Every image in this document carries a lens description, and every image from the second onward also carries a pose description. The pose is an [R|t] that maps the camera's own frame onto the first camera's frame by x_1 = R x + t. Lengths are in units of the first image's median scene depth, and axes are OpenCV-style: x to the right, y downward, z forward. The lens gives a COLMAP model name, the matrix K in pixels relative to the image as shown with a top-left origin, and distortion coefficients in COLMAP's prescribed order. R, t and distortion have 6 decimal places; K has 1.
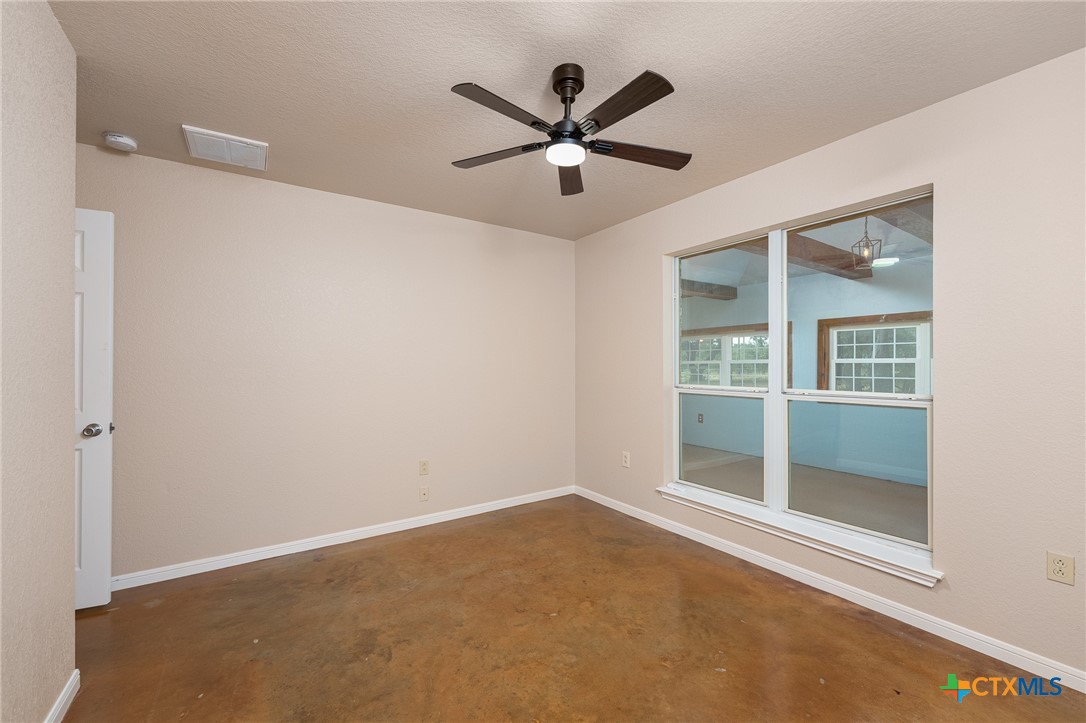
lens RADIAL K [[437.4, 0, 538.8], [0, 437.4, 358.1], [0, 0, 1]] dist [0.003833, -0.000023]
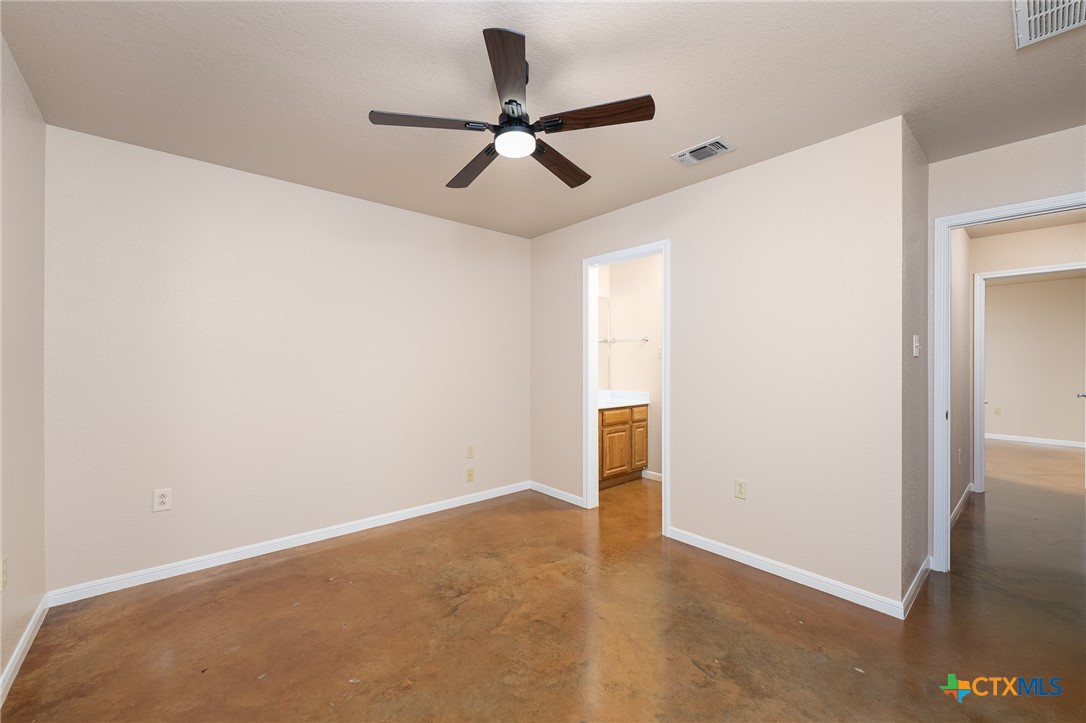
lens RADIAL K [[437.4, 0, 543.4], [0, 437.4, 364.4], [0, 0, 1]] dist [0.003833, -0.000023]
pose [[-0.991049, 0.000493, -0.133496, 0.127355], [0.001212, 0.999985, -0.005305, 0.021759], [0.133492, -0.005419, -0.991035, 1.939717]]
